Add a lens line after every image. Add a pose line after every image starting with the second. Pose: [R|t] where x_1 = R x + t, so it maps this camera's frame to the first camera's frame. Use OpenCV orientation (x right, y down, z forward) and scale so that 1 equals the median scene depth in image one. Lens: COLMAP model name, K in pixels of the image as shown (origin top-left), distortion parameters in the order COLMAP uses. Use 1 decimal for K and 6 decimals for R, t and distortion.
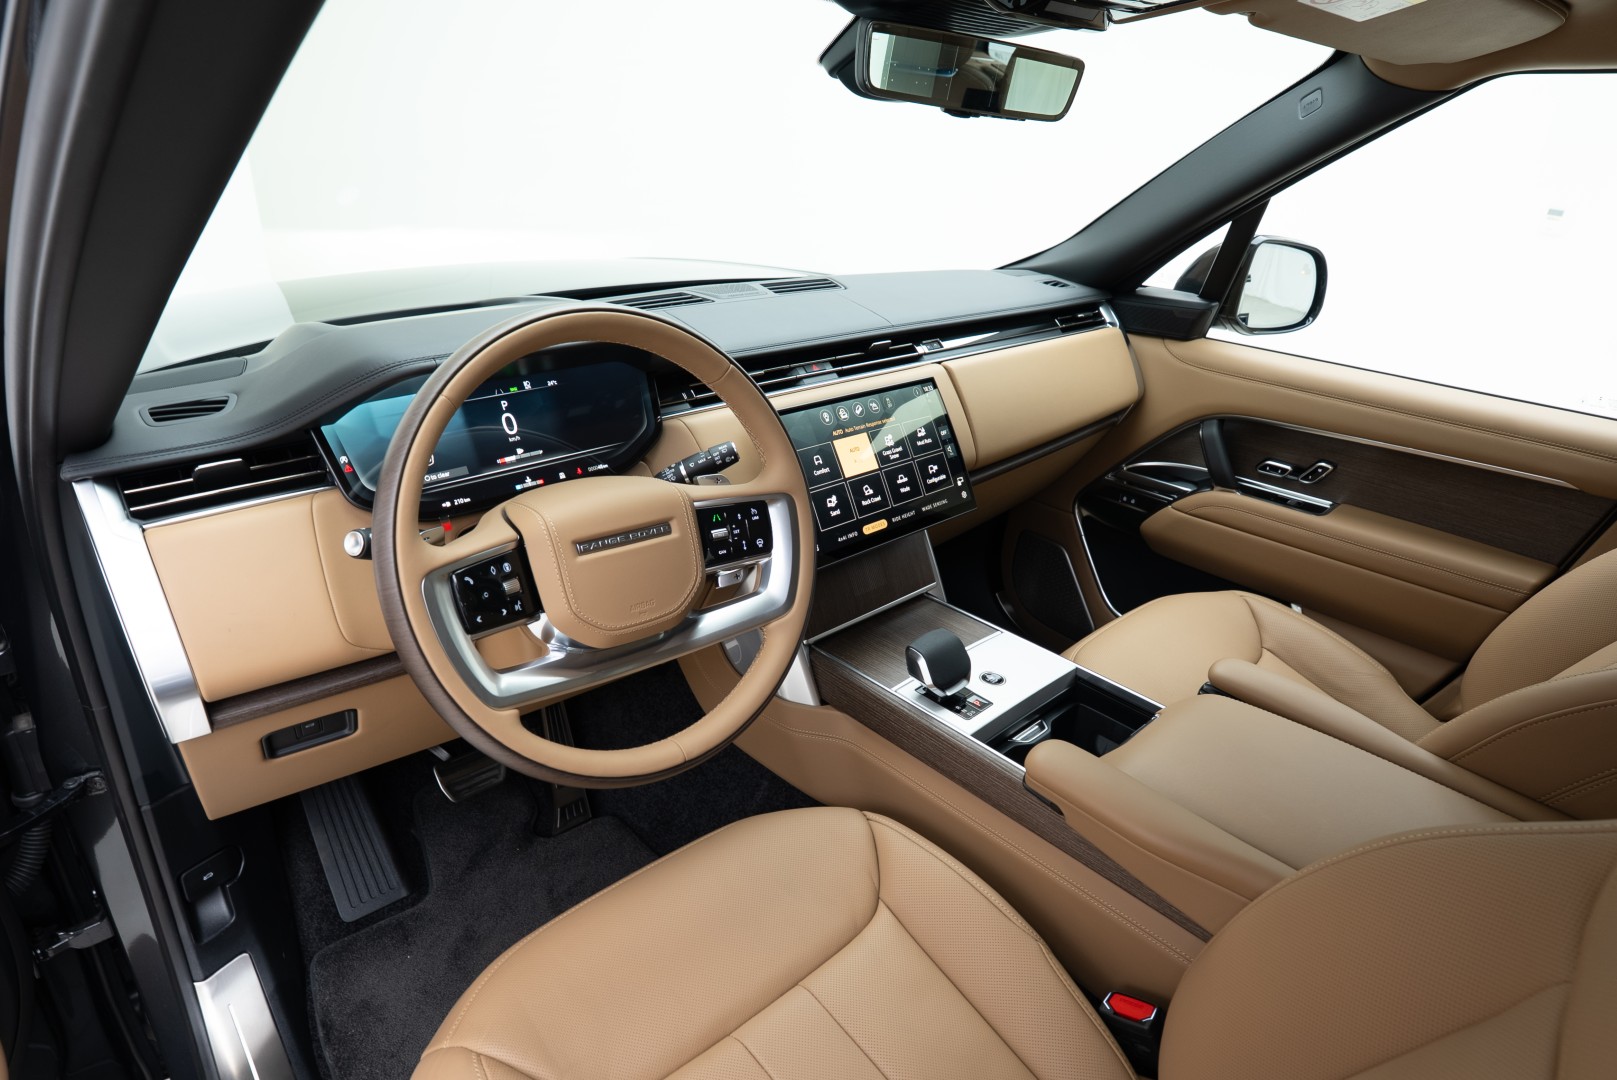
lens RADIAL K [[878.8, 0, 769.2], [0, 878.8, 546.1], [0, 0, 1]] dist [-0.072660, 0.000520]
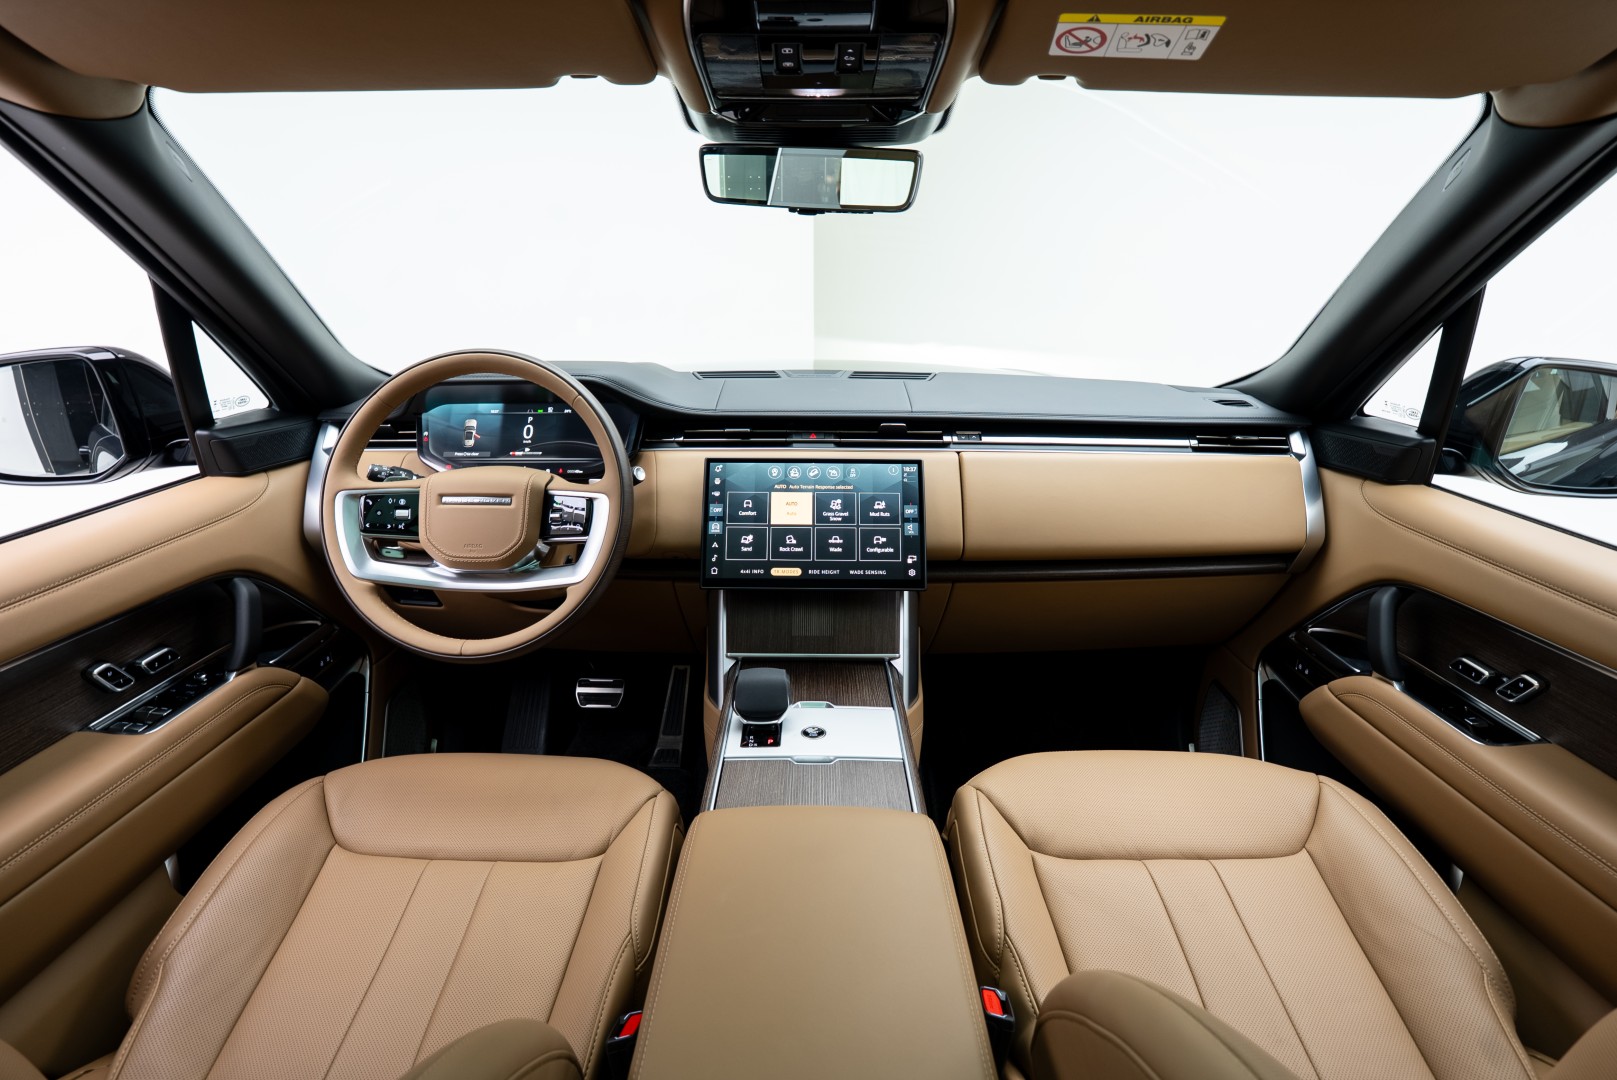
lens RADIAL K [[766.2, 0, 808.5], [0, 766.2, 540.0], [0, 0, 1]] dist [-0.072328, 0.030845]
pose [[0.750937, 0.194180, -0.631180, 0.831125], [-0.267442, 0.963327, -0.021821, -0.052126], [0.603796, 0.185190, 0.775329, 0.260785]]
